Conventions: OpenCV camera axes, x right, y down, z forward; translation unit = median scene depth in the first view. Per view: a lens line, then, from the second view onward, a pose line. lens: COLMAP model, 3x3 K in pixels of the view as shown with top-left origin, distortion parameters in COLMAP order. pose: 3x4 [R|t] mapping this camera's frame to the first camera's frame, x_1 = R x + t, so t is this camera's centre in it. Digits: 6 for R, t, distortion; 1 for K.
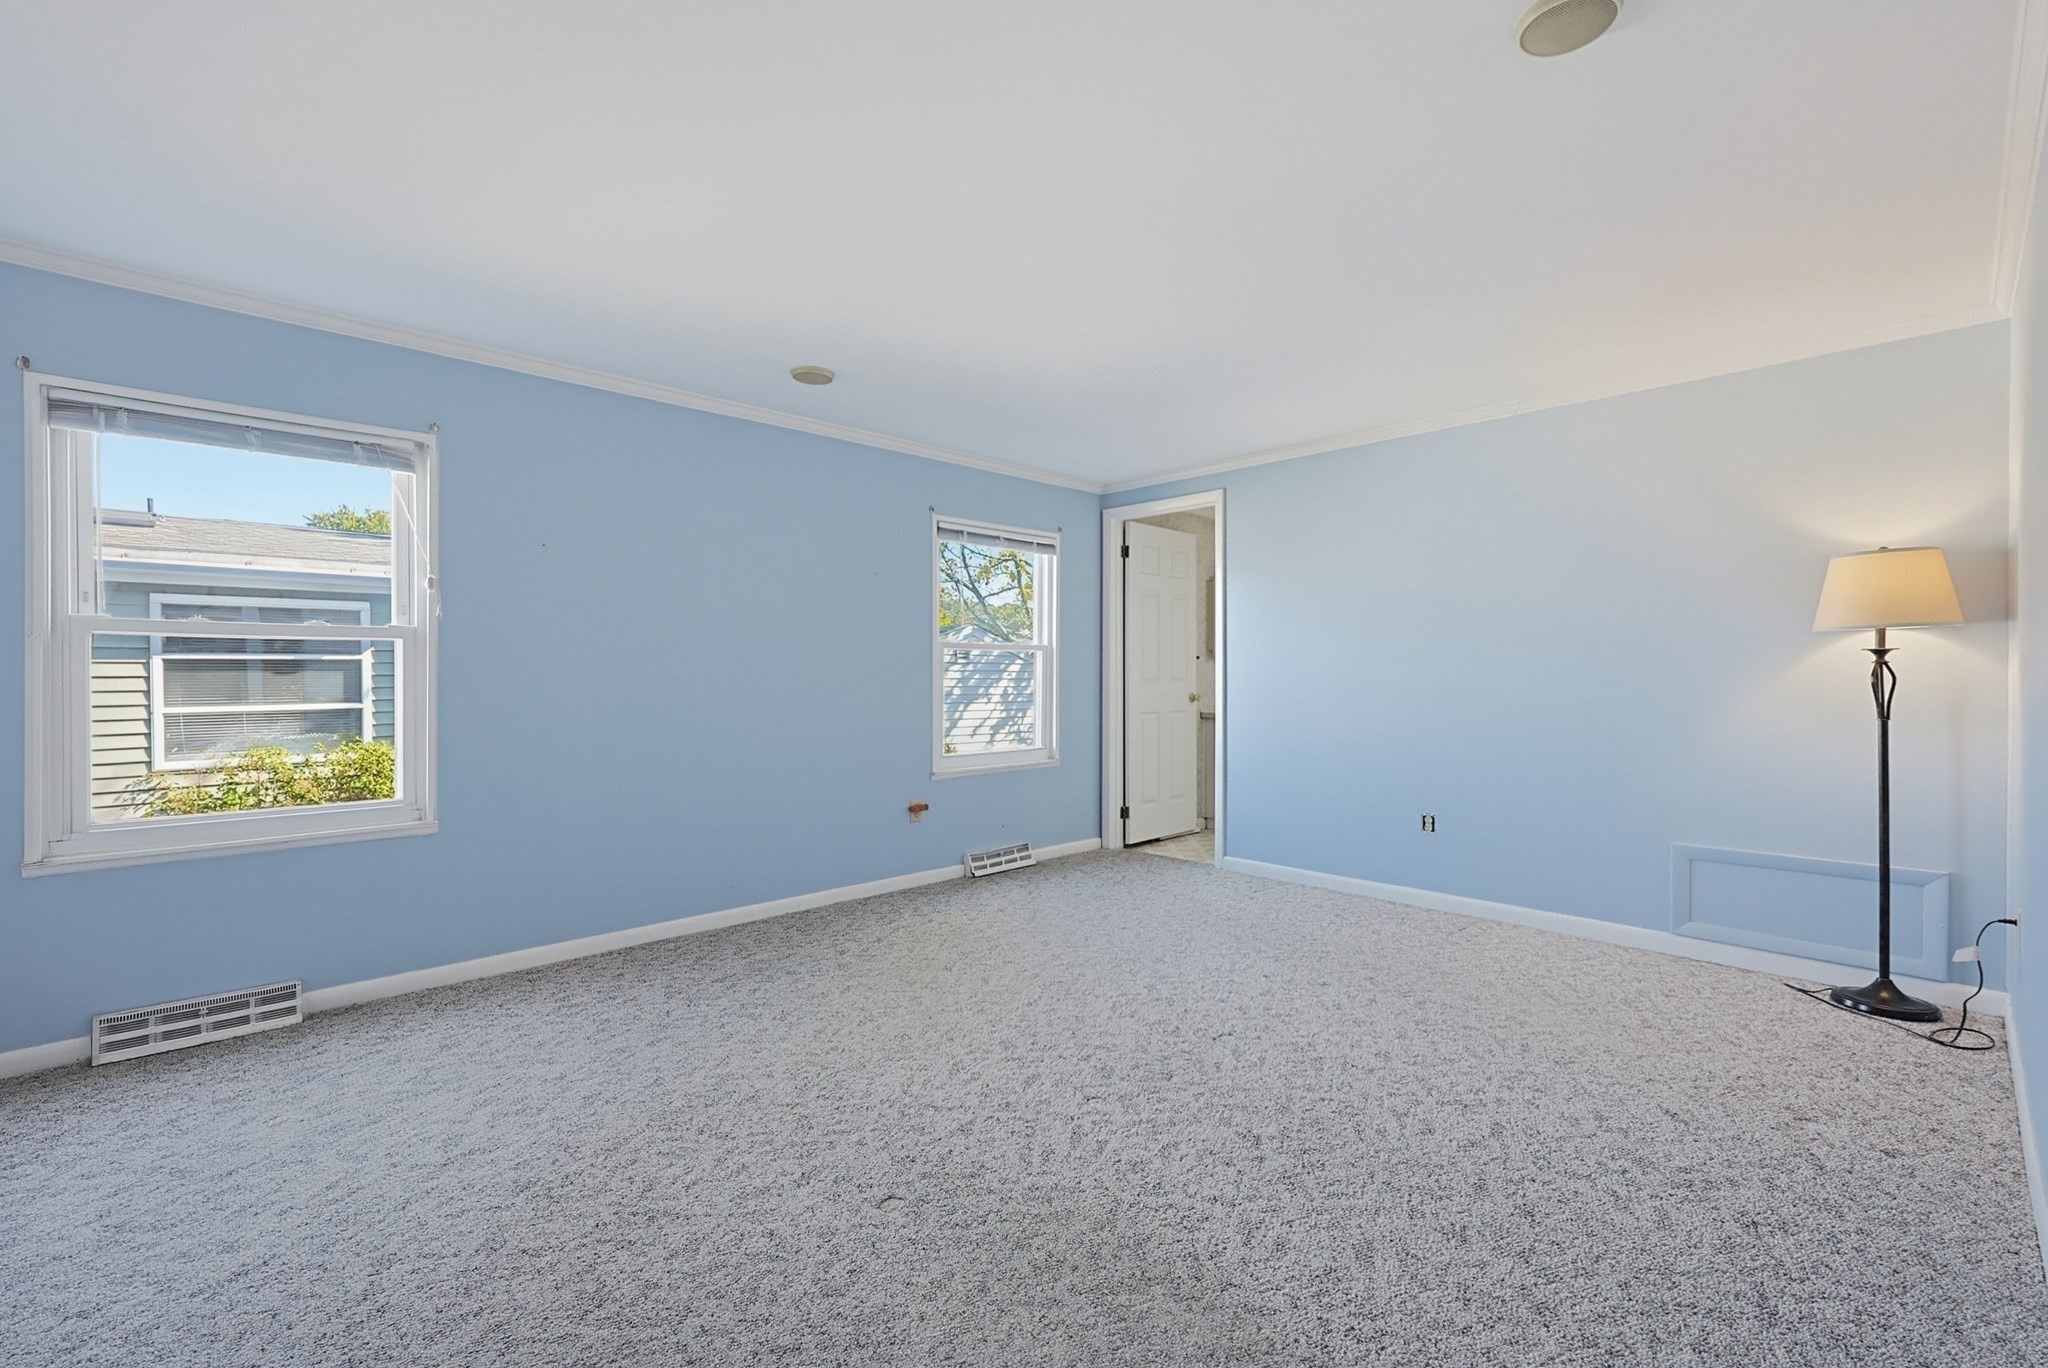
lens RADIAL K [[878.4, 0, 1034.4], [0, 878.4, 682.6], [0, 0, 1]] dist [-0.000187, 0.000187]
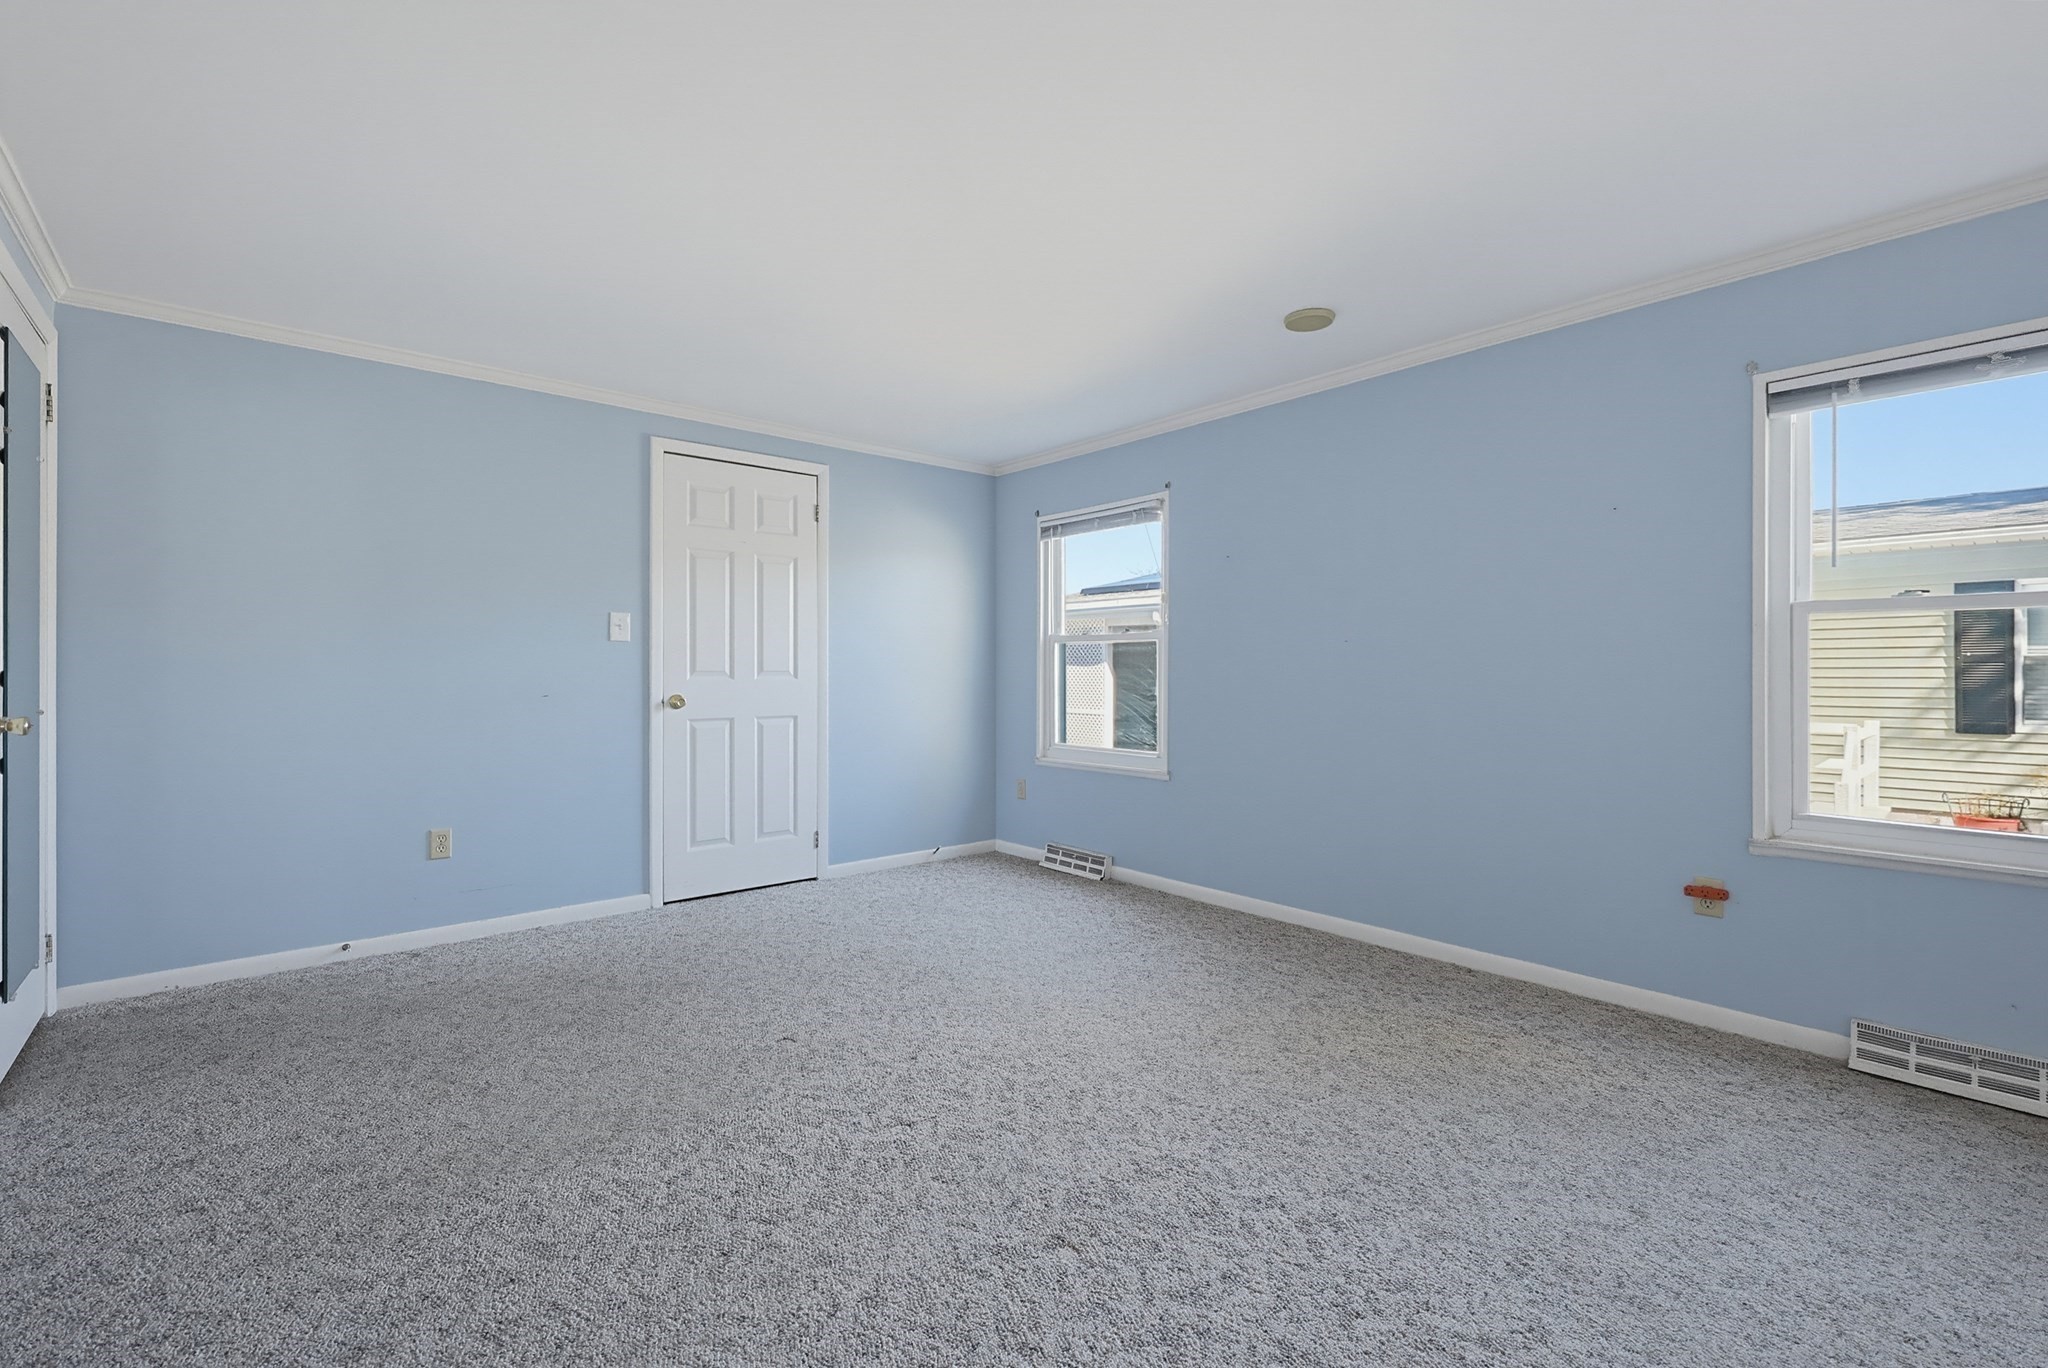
lens RADIAL K [[885.4, 0, 1017.1], [0, 885.4, 672.4], [0, 0, 1]] dist [-0.001048, -0.000092]
pose [[-0.068586, 0.004761, -0.997634, 0.756192], [-0.011062, 0.999924, 0.005533, -0.002054], [0.997584, 0.011415, -0.068528, 0.911585]]
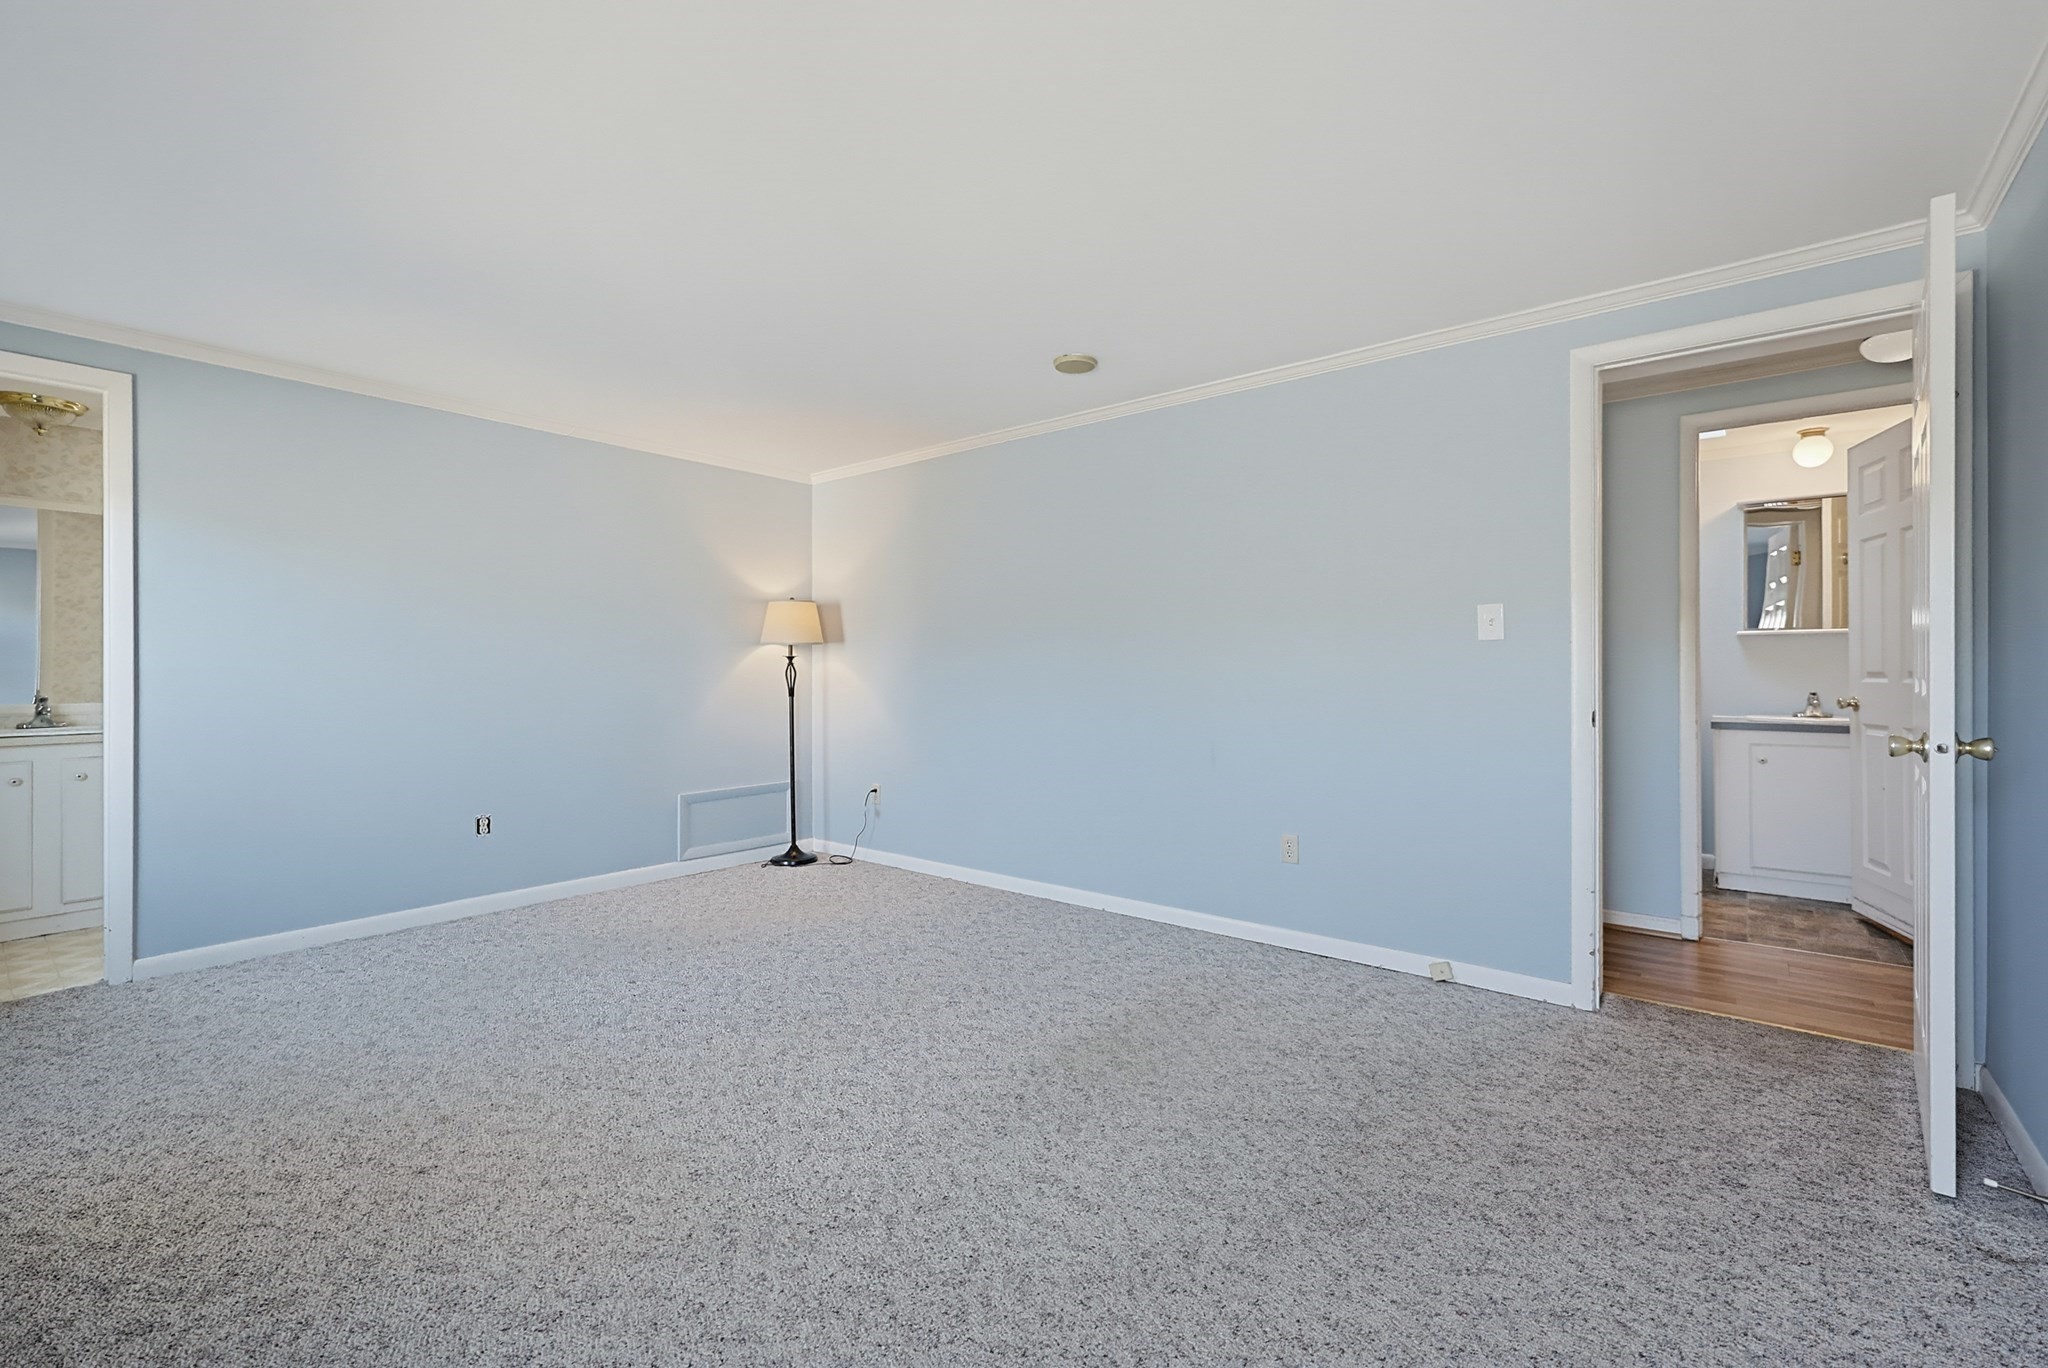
lens RADIAL K [[871.3, 0, 1021.8], [0, 871.3, 679.8], [0, 0, 1]] dist [0.001627, -0.000529]
pose [[-0.114052, -0.008785, 0.993436, -0.803291], [0.010870, 0.999890, 0.010090, -0.003682], [-0.993415, 0.011950, -0.113944, 0.742488]]
